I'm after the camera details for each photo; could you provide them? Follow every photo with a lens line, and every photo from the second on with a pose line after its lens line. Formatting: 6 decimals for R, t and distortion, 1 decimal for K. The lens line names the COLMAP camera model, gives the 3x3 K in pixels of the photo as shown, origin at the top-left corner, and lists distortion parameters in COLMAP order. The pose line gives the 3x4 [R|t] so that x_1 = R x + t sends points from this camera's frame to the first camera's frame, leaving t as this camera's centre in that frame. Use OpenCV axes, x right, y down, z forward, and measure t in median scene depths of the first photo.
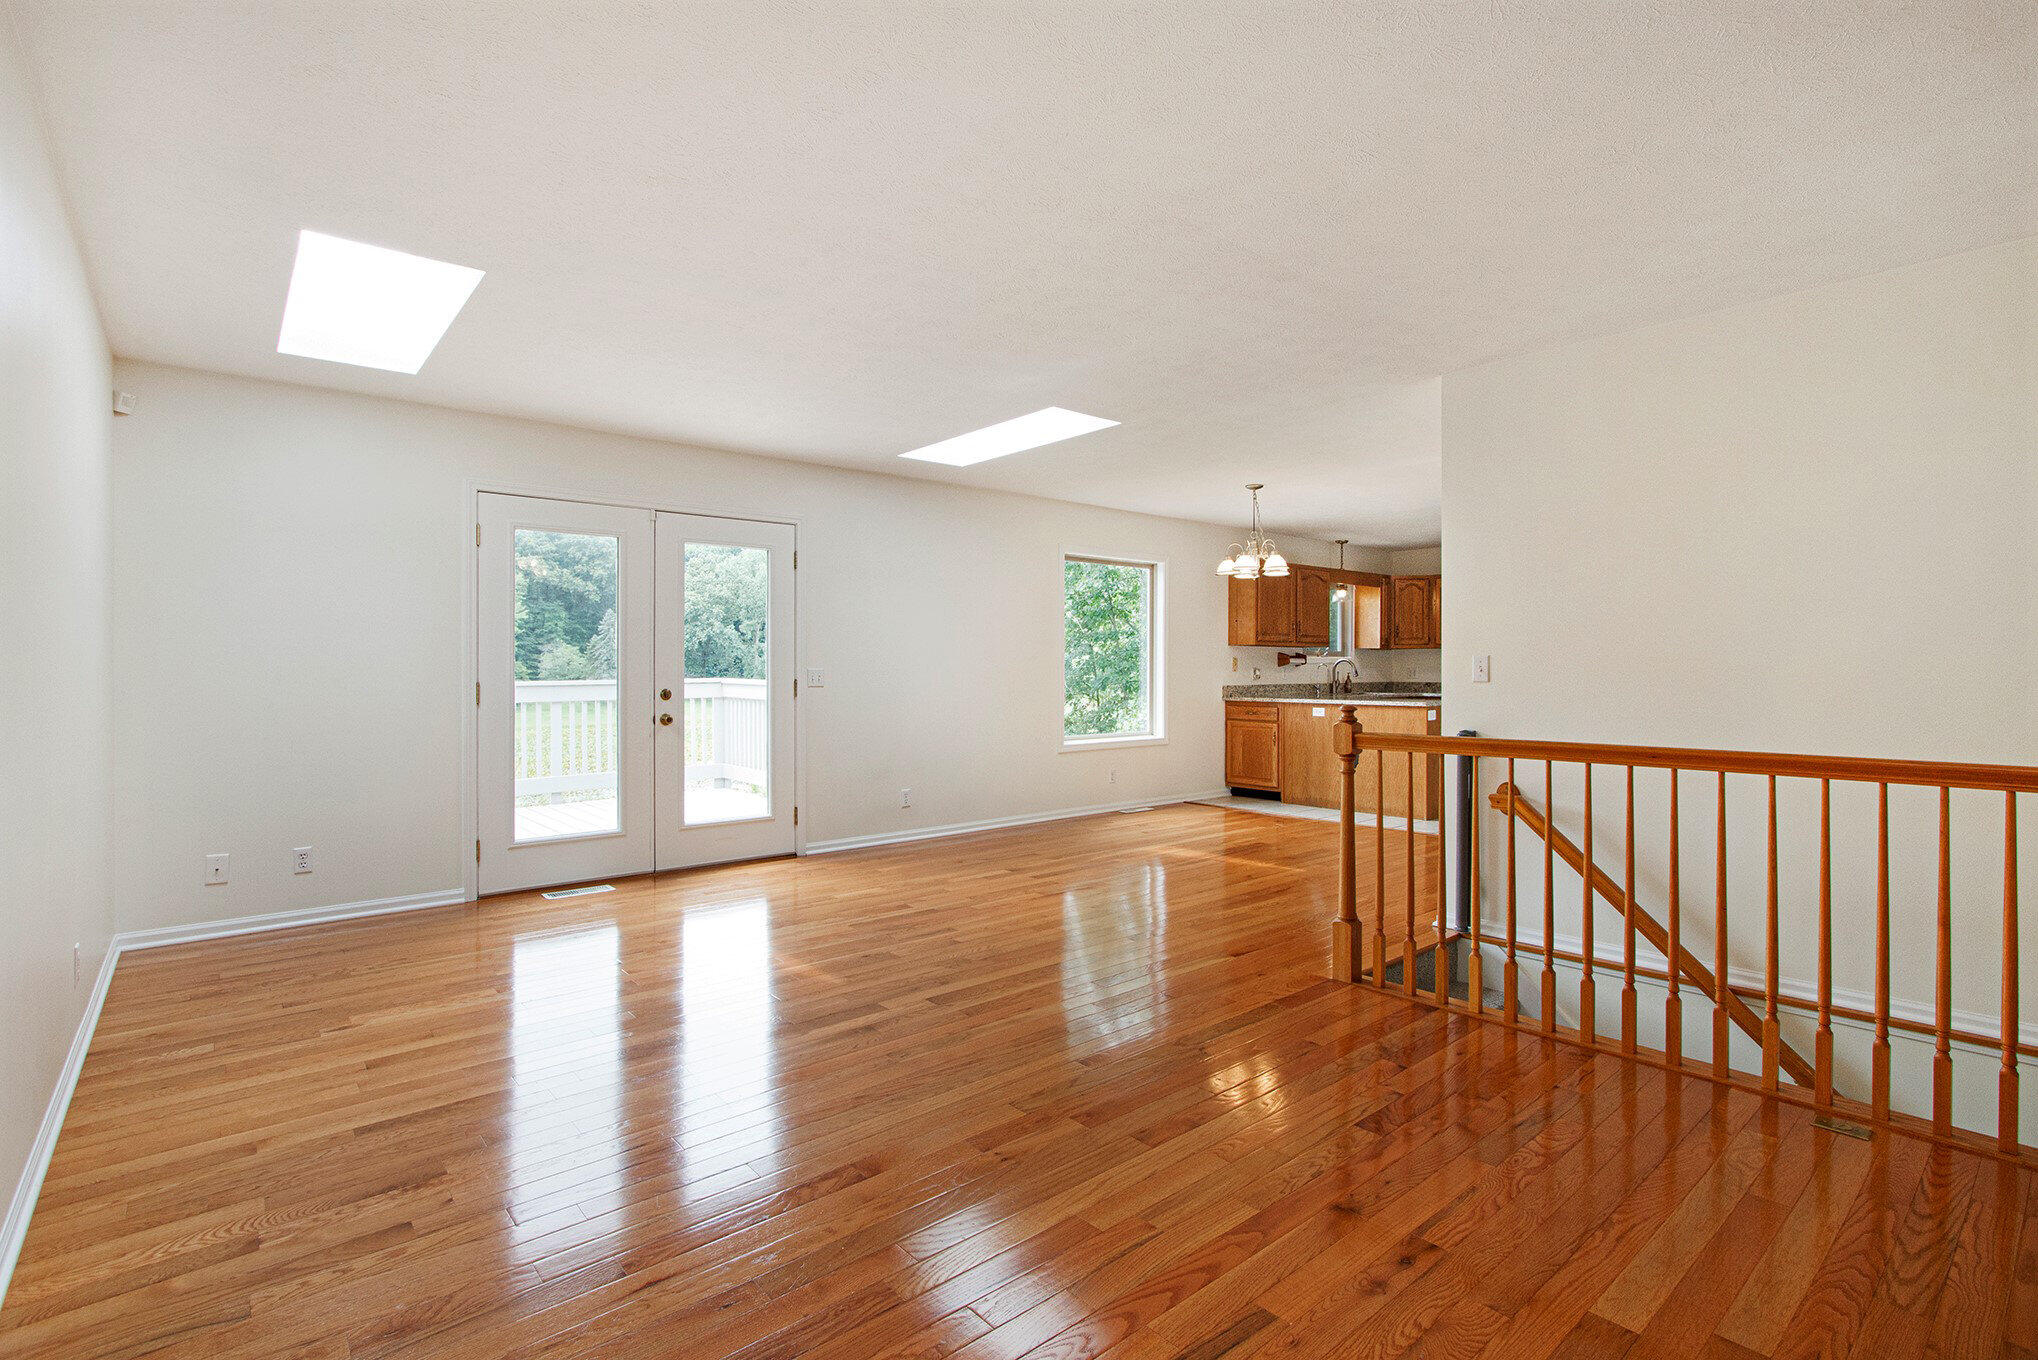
lens RADIAL K [[959.1, 0, 1049.5], [0, 959.1, 698.7], [0, 0, 1]] dist [-0.039720, 0.000099]
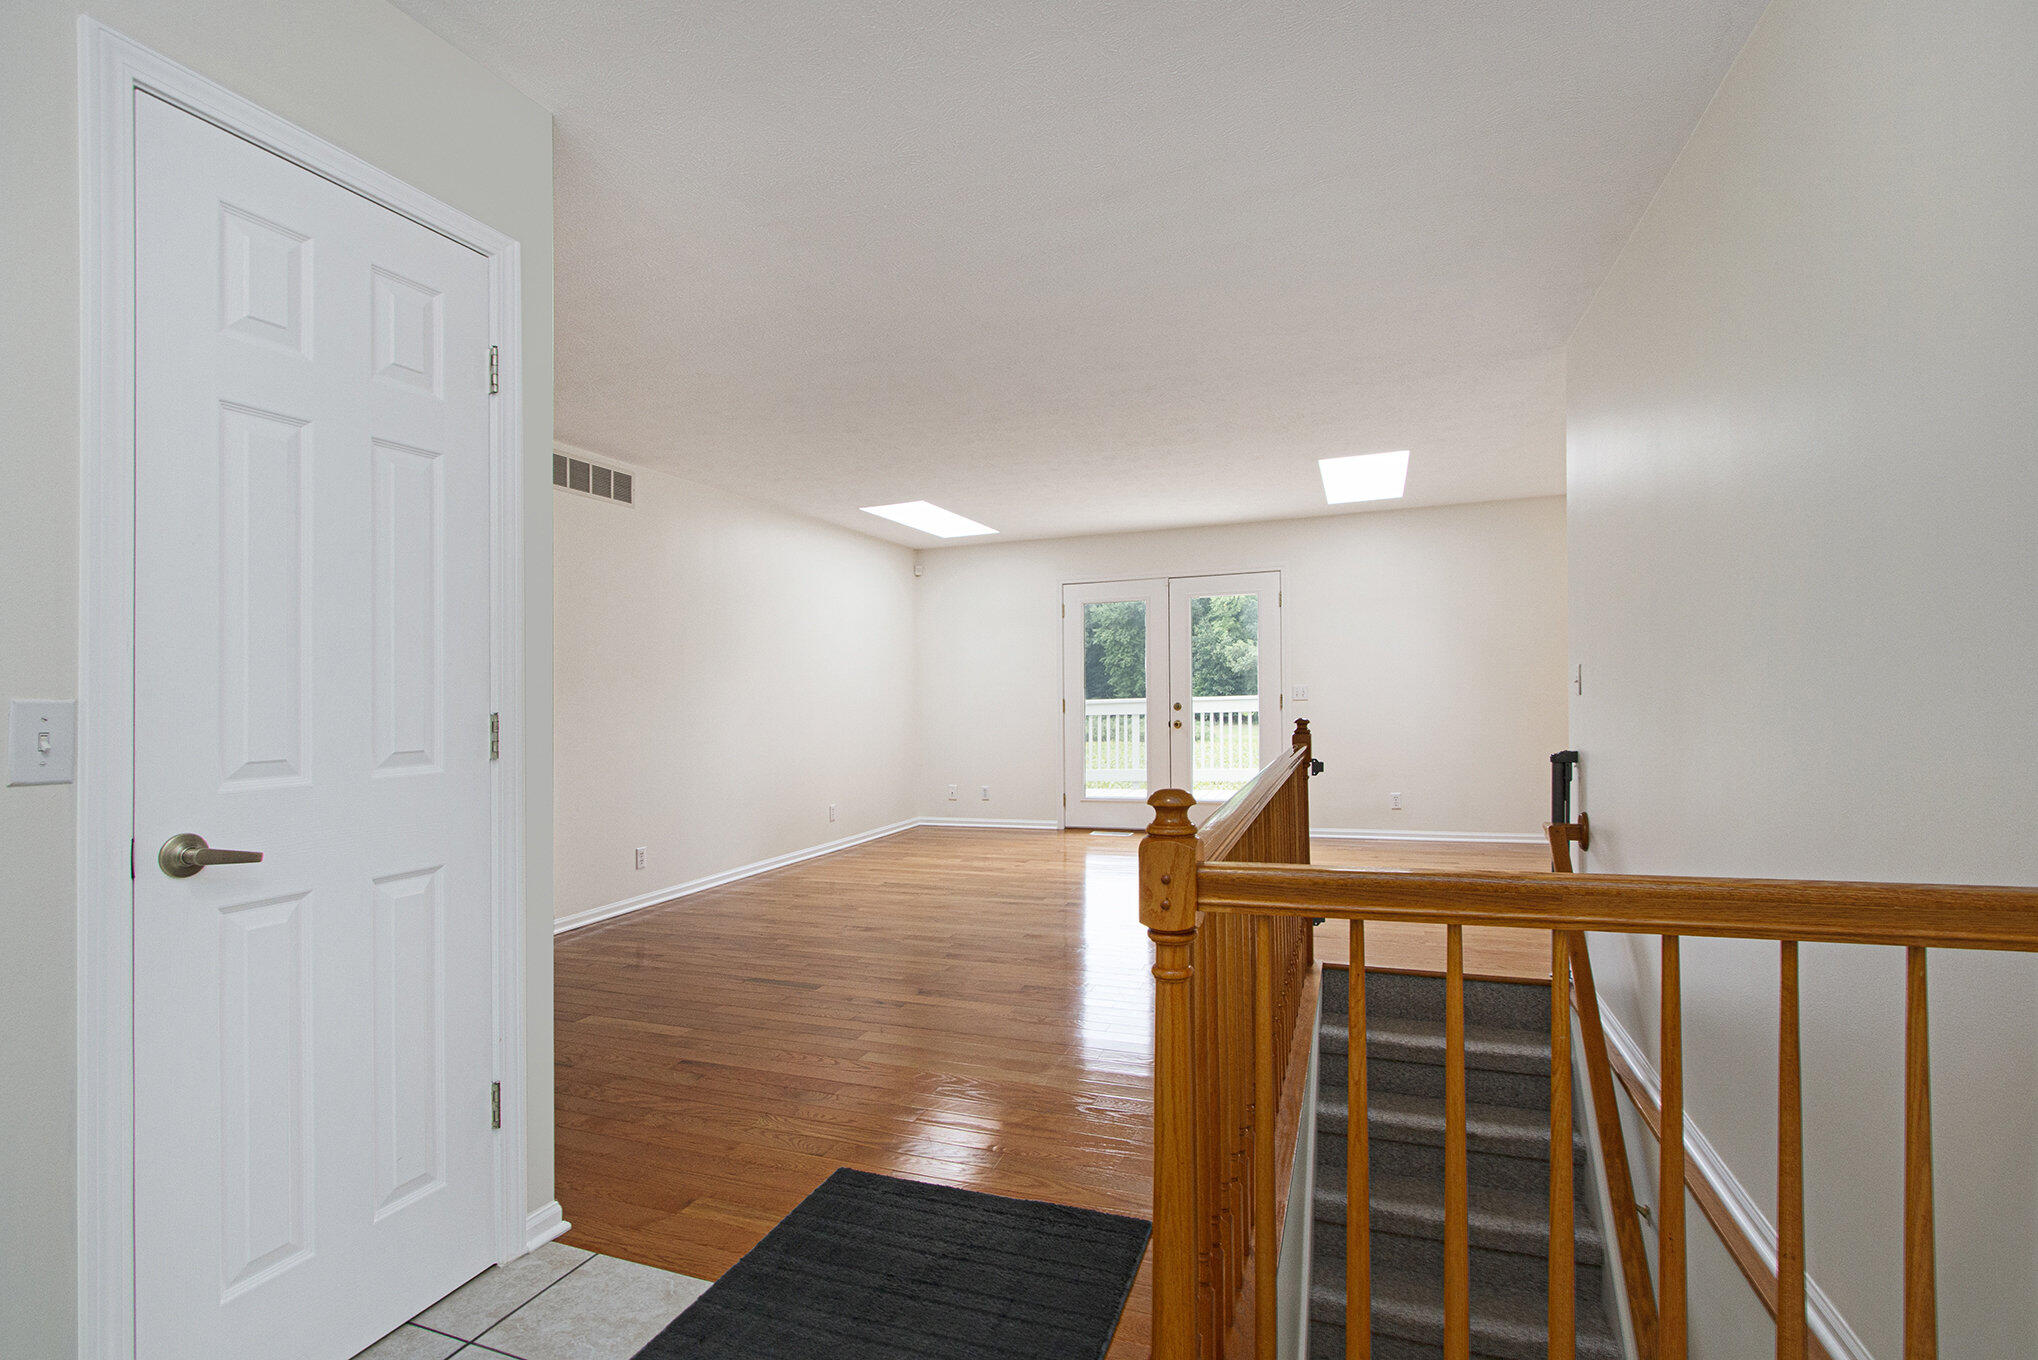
lens RADIAL K [[959.1, 0, 1049.5], [0, 959.1, 698.7], [0, 0, 1]] dist [-0.039720, 0.000099]
pose [[0.503261, -0.001639, -0.864133, 0.471668], [-0.008462, 0.999941, -0.006826, -0.003043], [0.864093, 0.010748, 0.503218, 0.065642]]
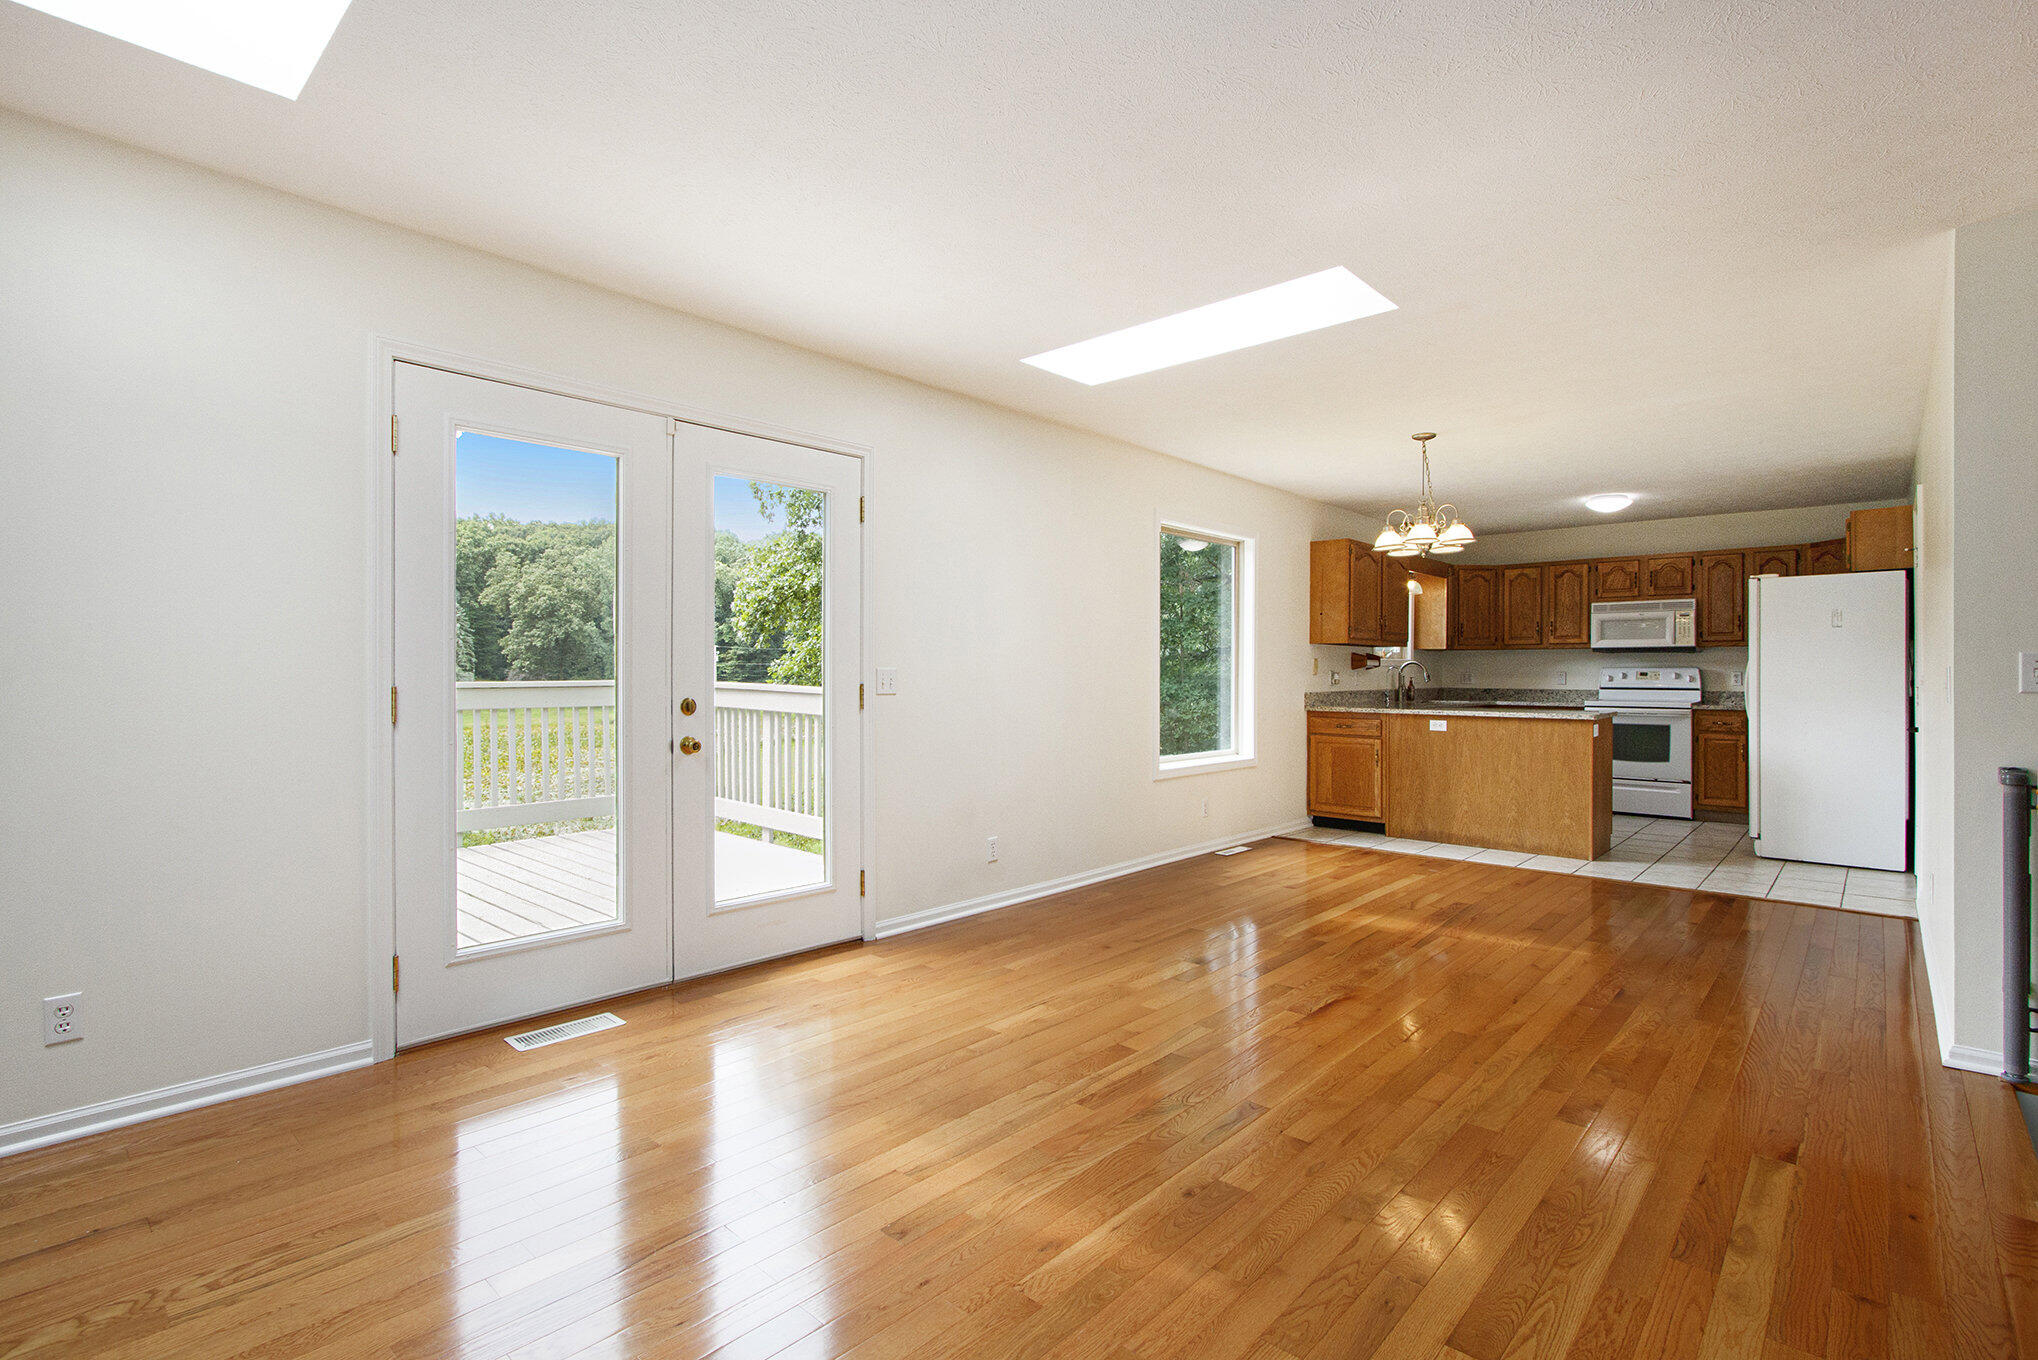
lens RADIAL K [[971.6, 0, 1010.5], [0, 971.6, 702.7], [0, 0, 1]] dist [-0.038158, 0.000384]
pose [[0.995531, 0.003747, 0.094366, -0.155543], [-0.003921, 0.999991, 0.001658, -0.005595], [-0.094359, -0.002021, 0.995536, 0.206604]]
